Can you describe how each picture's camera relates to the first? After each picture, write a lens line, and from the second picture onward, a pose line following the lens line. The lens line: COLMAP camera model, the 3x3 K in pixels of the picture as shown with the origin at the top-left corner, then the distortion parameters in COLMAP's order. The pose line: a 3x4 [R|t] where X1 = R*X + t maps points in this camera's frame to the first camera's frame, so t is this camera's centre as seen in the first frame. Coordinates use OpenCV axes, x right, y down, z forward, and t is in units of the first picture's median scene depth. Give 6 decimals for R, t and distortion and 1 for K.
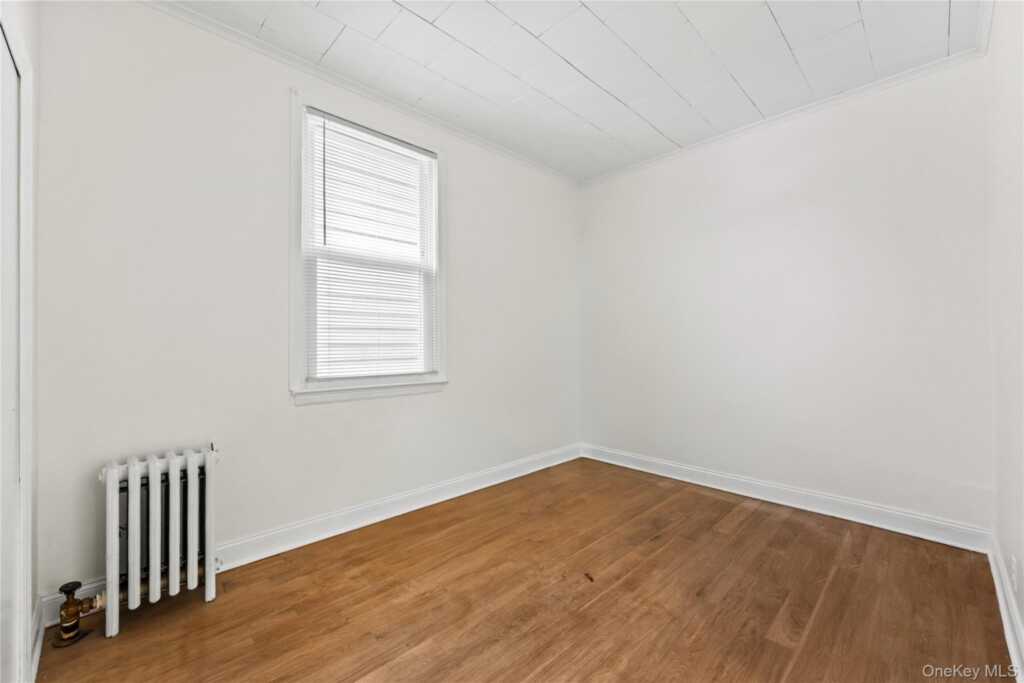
lens RADIAL K [[423.4, 0, 510.3], [0, 423.4, 338.6], [0, 0, 1]] dist [0.000141, 0.000100]
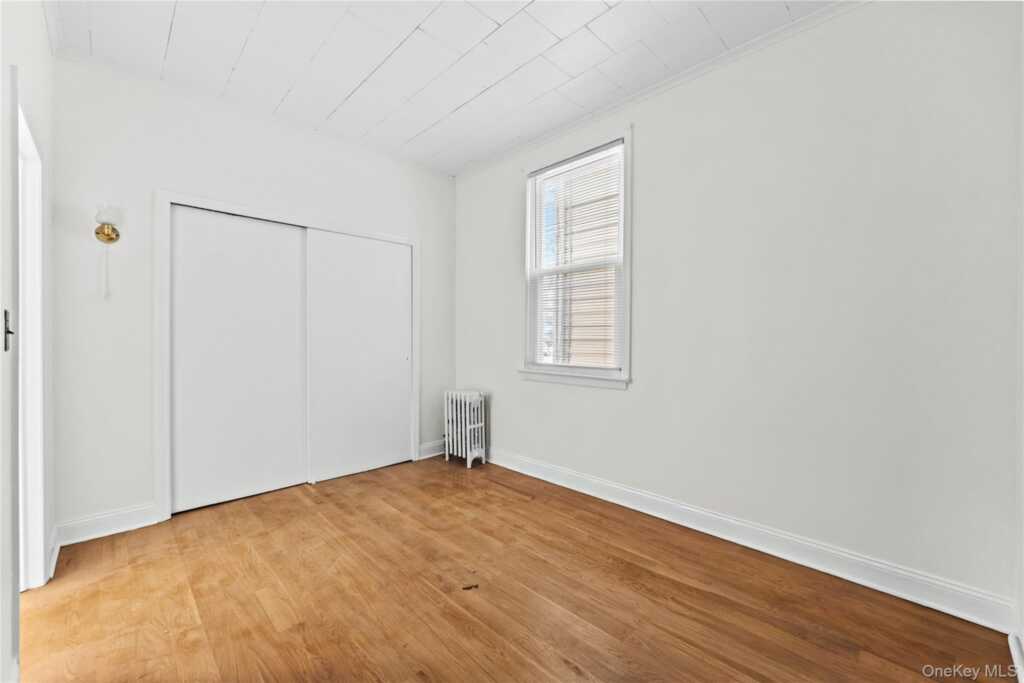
lens RADIAL K [[417.2, 0, 512.0], [0, 417.2, 341.5], [0, 0, 1]] dist [-0.000423, 0.000047]
pose [[-0.008876, 0.009366, -0.999917, 1.158568], [0.009674, 0.999910, 0.009280, 0.009656], [0.999914, -0.009590, -0.008966, 1.156383]]
